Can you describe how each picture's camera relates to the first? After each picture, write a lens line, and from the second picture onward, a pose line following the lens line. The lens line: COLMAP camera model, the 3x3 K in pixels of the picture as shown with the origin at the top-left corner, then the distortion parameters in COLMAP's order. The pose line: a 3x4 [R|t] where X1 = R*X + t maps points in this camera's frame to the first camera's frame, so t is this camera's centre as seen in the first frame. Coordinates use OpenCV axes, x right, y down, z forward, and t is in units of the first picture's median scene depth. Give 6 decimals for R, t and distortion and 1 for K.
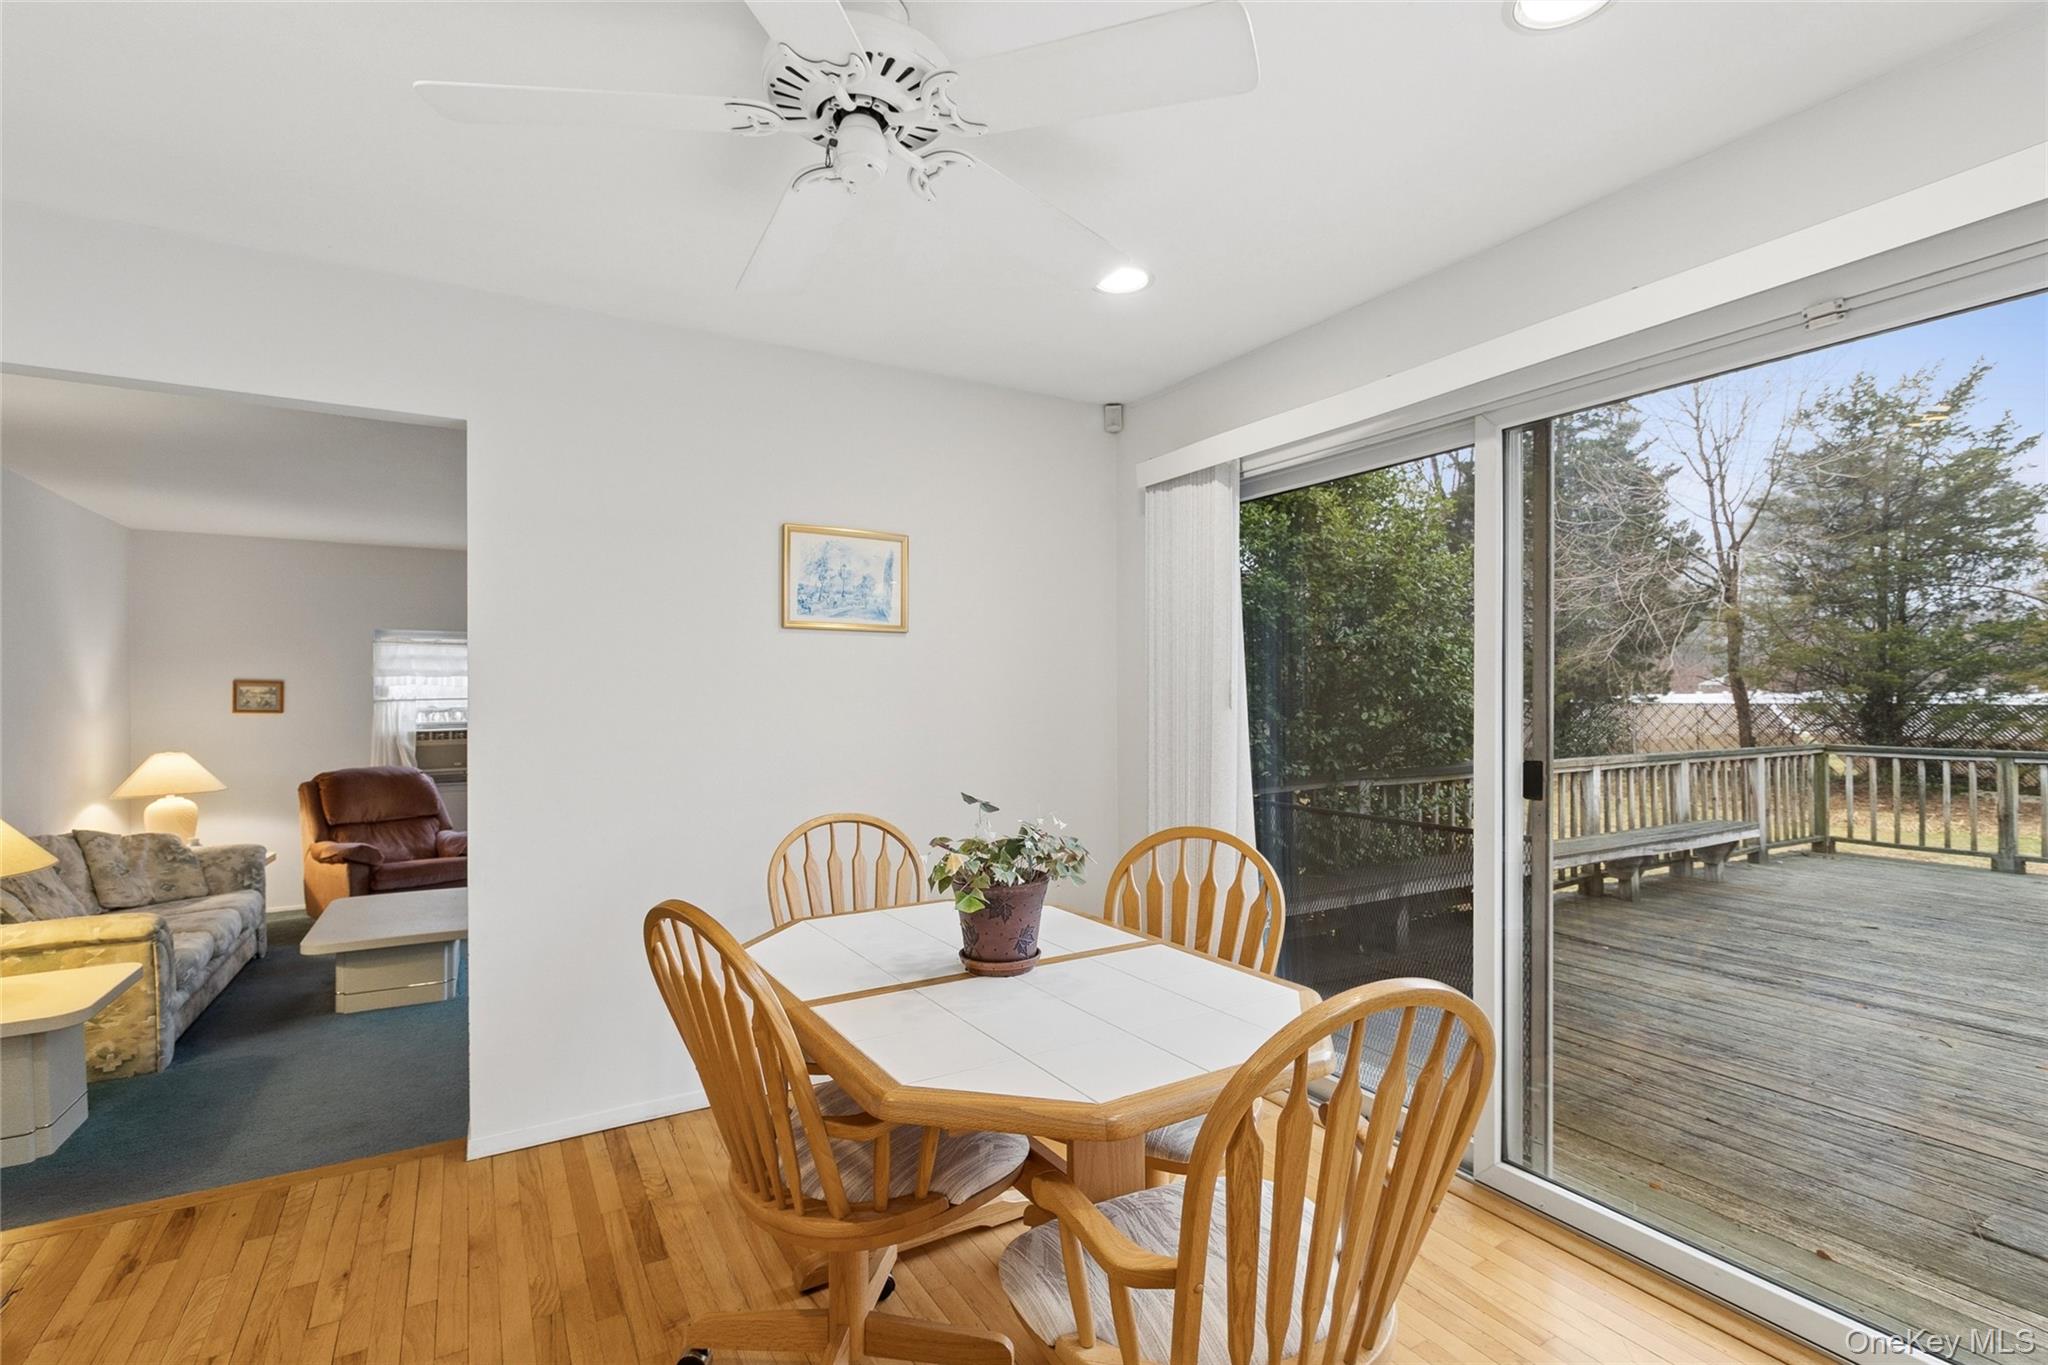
lens RADIAL K [[955.3, 0, 1031.4], [0, 955.3, 701.2], [0, 0, 1]] dist [0.000198, 0.001024]
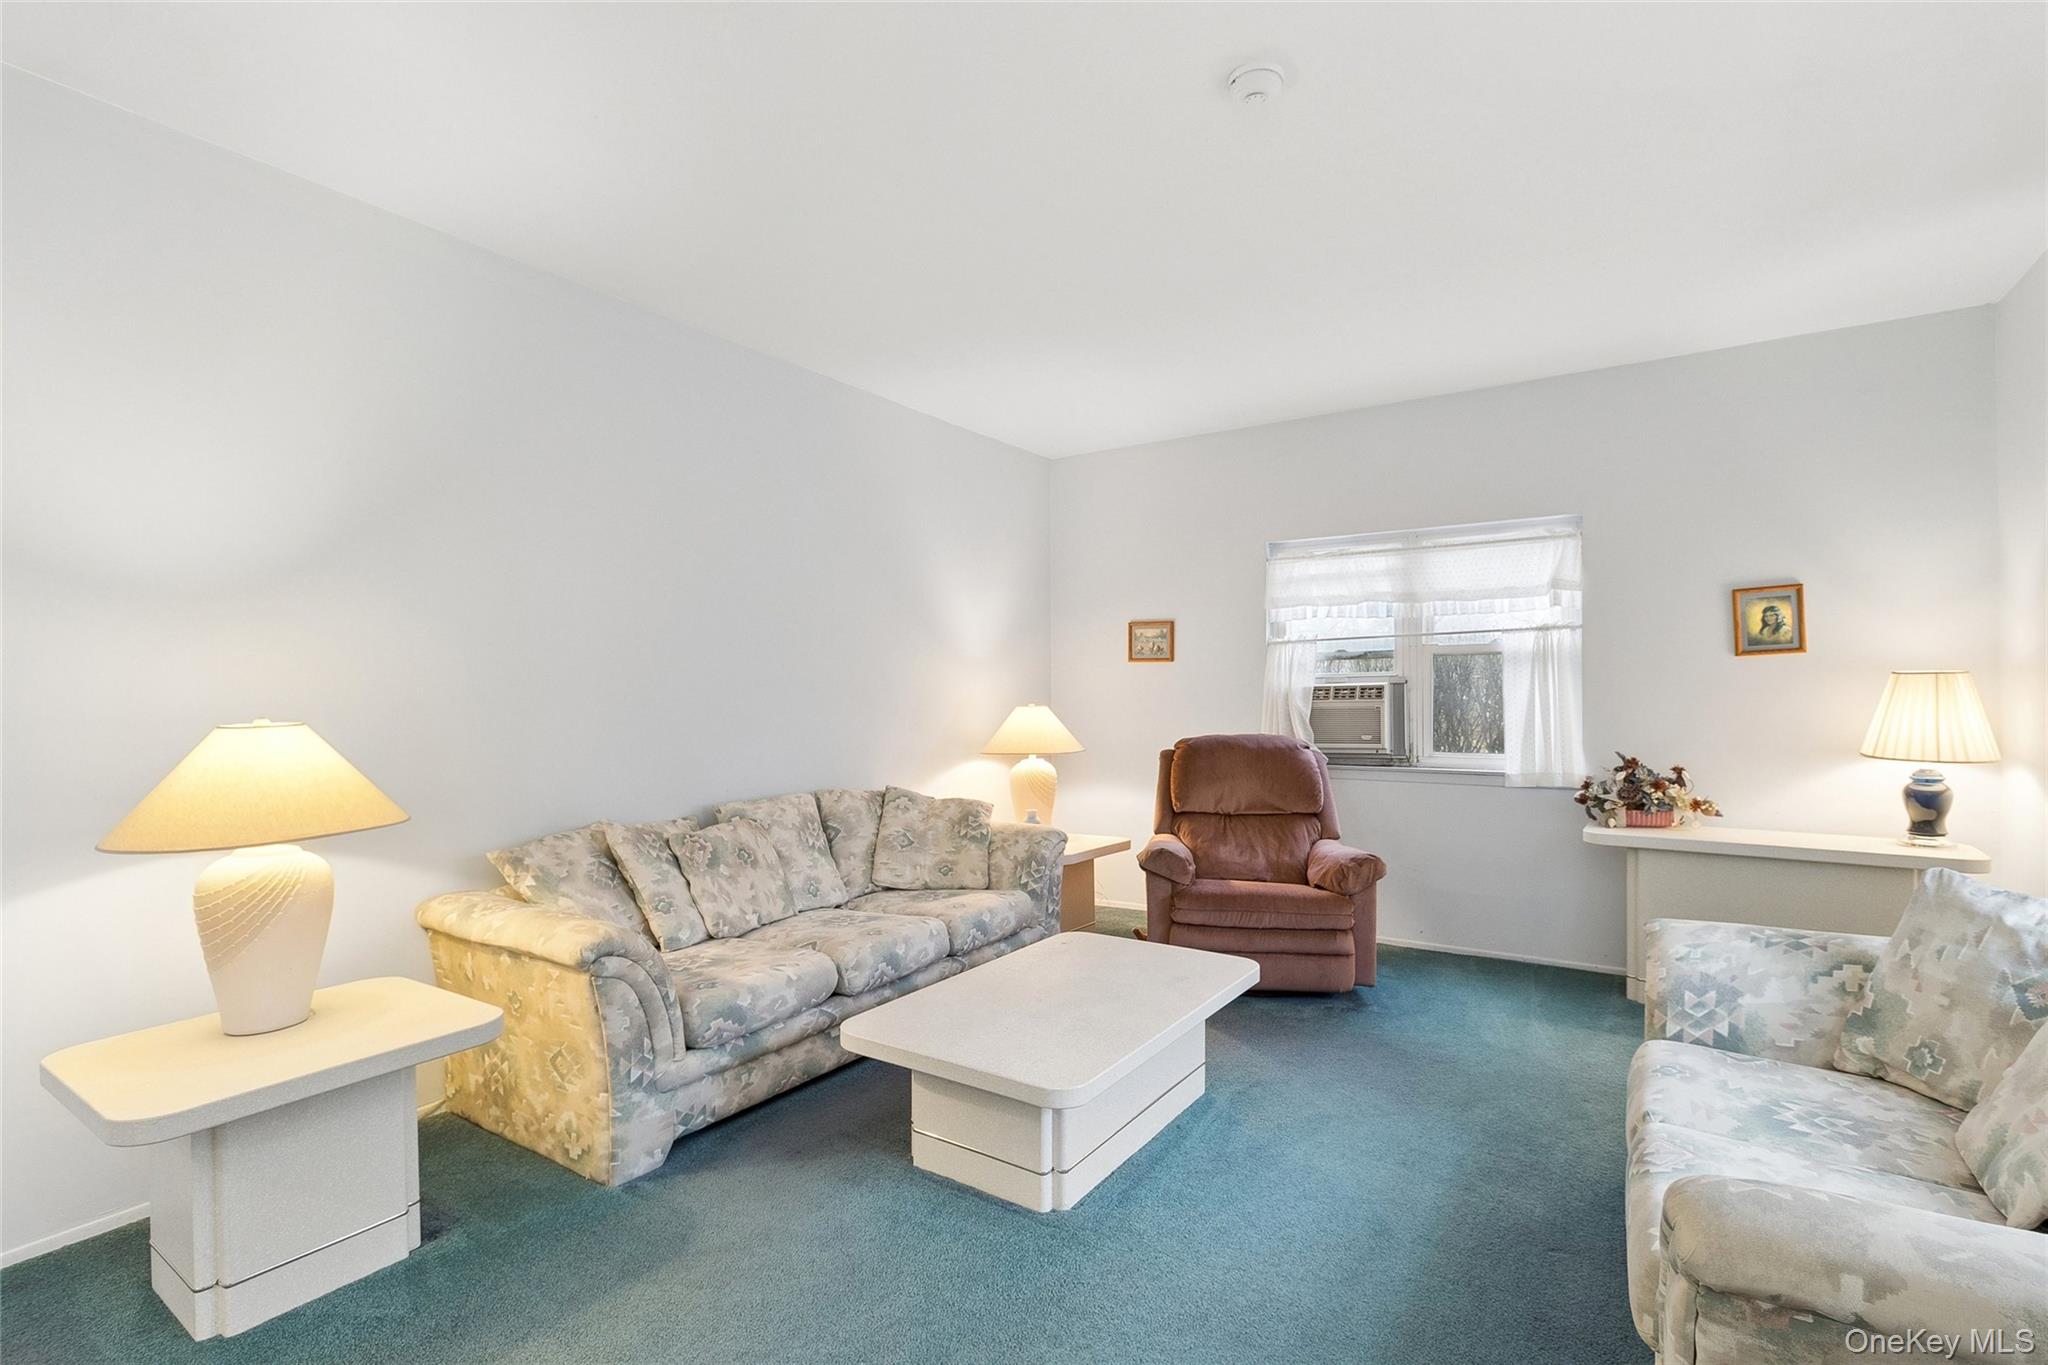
lens RADIAL K [[955.3, 0, 1026.3], [0, 955.3, 686.2], [0, 0, 1]] dist [0.000198, 0.001024]
pose [[0.436289, -0.006093, -0.899786, -0.144223], [0.002366, 0.999981, -0.005624, 0.040964], [0.899803, 0.000324, 0.436295, 0.611861]]
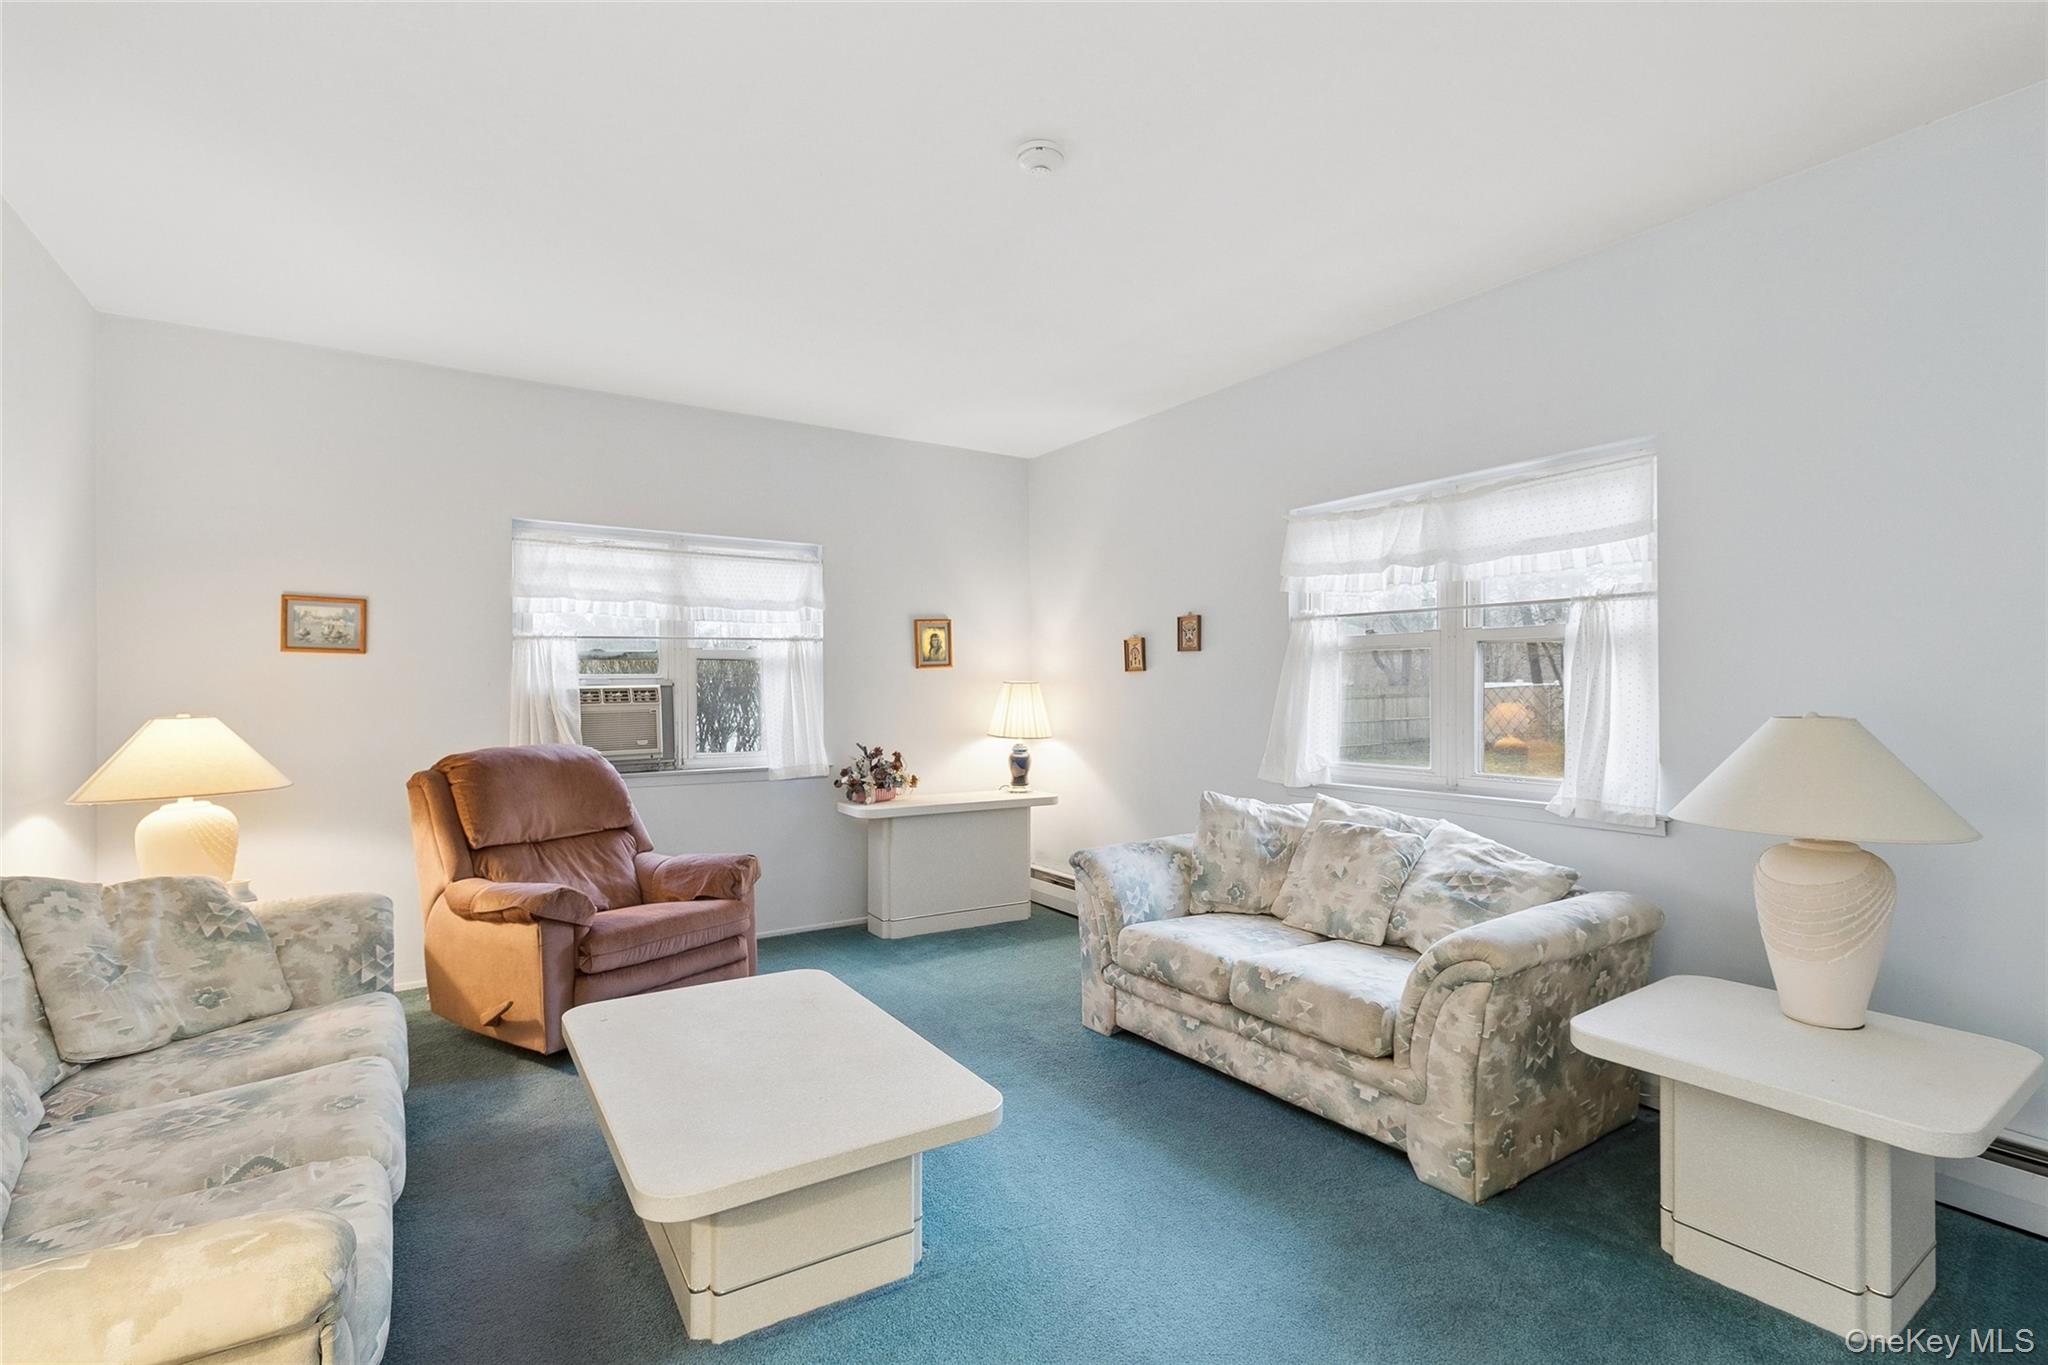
lens RADIAL K [[955.3, 0, 1041.1], [0, 955.3, 688.0], [0, 0, 1]] dist [0.000198, 0.001024]
pose [[0.998399, -0.001080, 0.056546, -0.452519], [0.001447, 0.999978, -0.006438, 0.041767], [-0.056537, 0.006509, 0.998379, 0.441966]]
